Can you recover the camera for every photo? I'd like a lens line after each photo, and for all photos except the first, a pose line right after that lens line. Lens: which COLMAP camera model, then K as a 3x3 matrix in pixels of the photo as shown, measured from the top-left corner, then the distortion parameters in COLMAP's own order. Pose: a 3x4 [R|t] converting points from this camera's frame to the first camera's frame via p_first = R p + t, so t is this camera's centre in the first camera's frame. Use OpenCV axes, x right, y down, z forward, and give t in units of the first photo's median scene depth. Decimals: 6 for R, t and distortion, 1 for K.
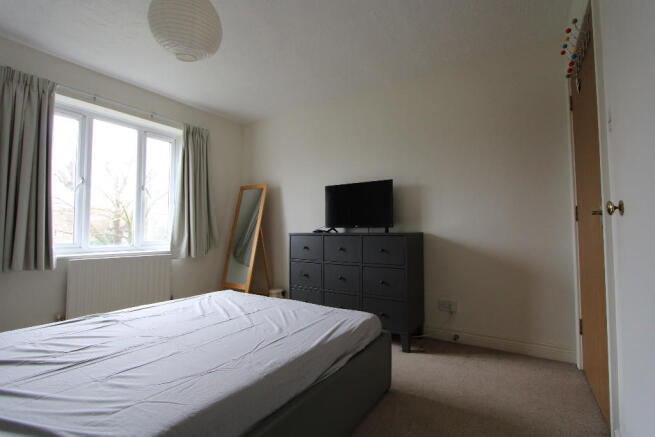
lens RADIAL K [[307.8, 0, 325.0], [0, 307.8, 217.2], [0, 0, 1]] dist [-0.013033, 0.000067]
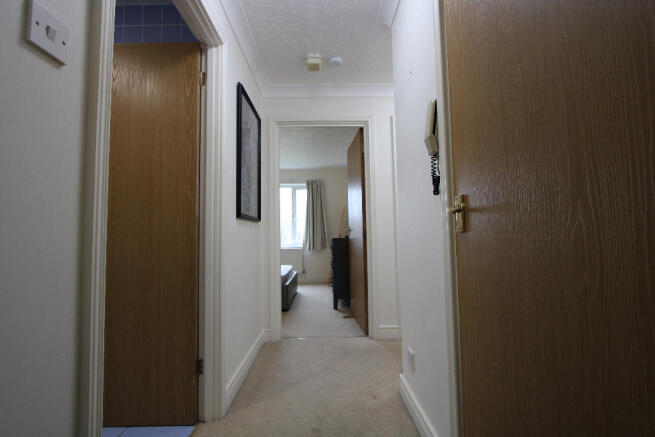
lens RADIAL K [[307.8, 0, 325.0], [0, 307.8, 217.2], [0, 0, 1]] dist [-0.013033, 0.000067]
pose [[0.544573, -0.058411, -0.836677, 1.385680], [0.053506, 0.997959, -0.034845, -0.004847], [0.837005, -0.025791, 0.546587, 0.059620]]
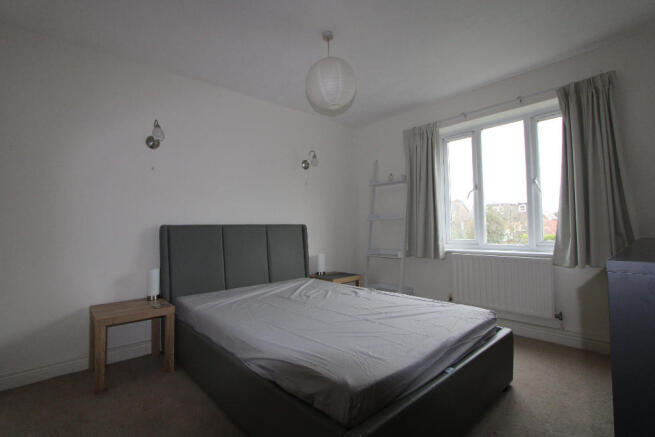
lens RADIAL K [[307.8, 0, 325.0], [0, 307.8, 217.2], [0, 0, 1]] dist [-0.013033, 0.000067]
pose [[-0.262497, -0.030920, -0.964437, 0.471191], [0.057851, 0.997184, -0.047715, 0.017345], [0.963197, -0.068318, -0.259969, 0.725803]]
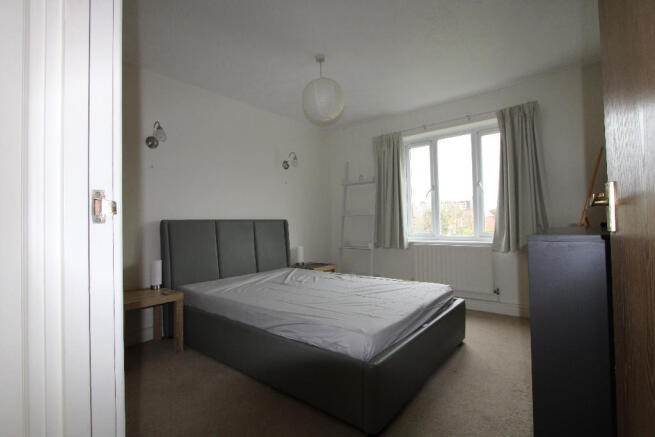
lens RADIAL K [[307.8, 0, 325.0], [0, 307.8, 217.2], [0, 0, 1]] dist [-0.013033, 0.000067]
pose [[-0.114896, -0.020217, -0.993172, 0.626214], [0.062621, 0.997657, -0.027552, 0.020081], [0.991402, -0.065359, -0.113361, 0.650581]]
